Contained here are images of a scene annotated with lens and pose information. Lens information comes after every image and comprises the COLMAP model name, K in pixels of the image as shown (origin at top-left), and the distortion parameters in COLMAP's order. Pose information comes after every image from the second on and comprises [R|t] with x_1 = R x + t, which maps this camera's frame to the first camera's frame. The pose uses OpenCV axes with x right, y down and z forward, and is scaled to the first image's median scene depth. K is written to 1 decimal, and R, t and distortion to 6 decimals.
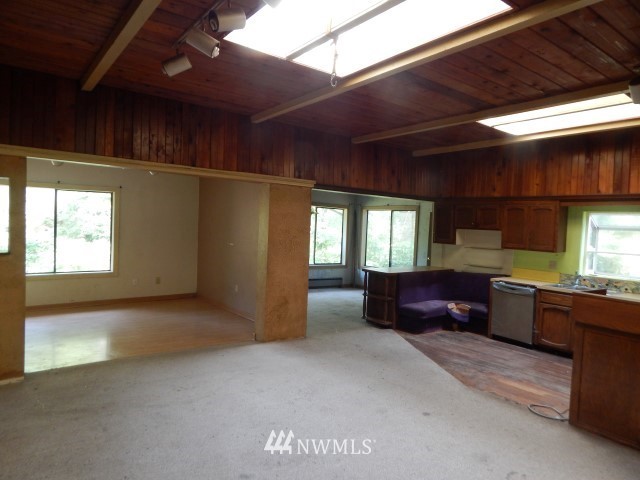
lens RADIAL K [[422.8, 0, 321.1], [0, 422.8, 235.2], [0, 0, 1]] dist [0.002253, -0.002268]
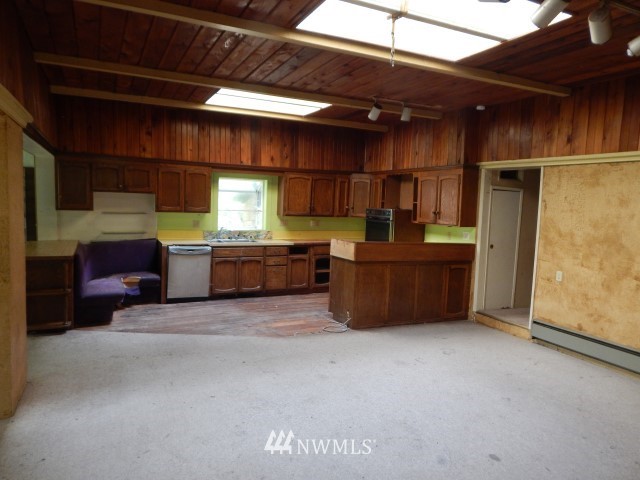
lens RADIAL K [[431.1, 0, 317.7], [0, 431.1, 239.6], [0, 0, 1]] dist [-0.000257, -0.005359]
pose [[0.214047, -0.129959, 0.968140, -0.509630], [-0.002505, 0.991034, 0.133586, -0.043383], [-0.976820, -0.031019, 0.211802, 0.462226]]
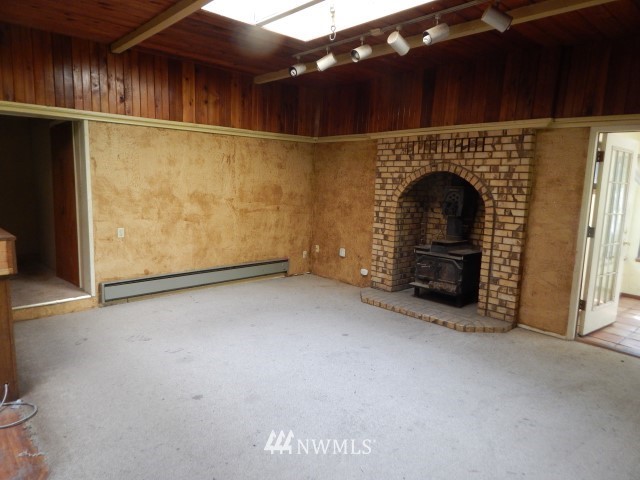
lens RADIAL K [[422.8, 0, 321.1], [0, 422.8, 235.2], [0, 0, 1]] dist [0.002253, -0.002268]
pose [[-0.993211, -0.062244, -0.098273, 0.064952], [-0.076631, 0.985685, 0.150173, -0.016151], [0.087519, 0.156684, -0.983763, 1.035838]]
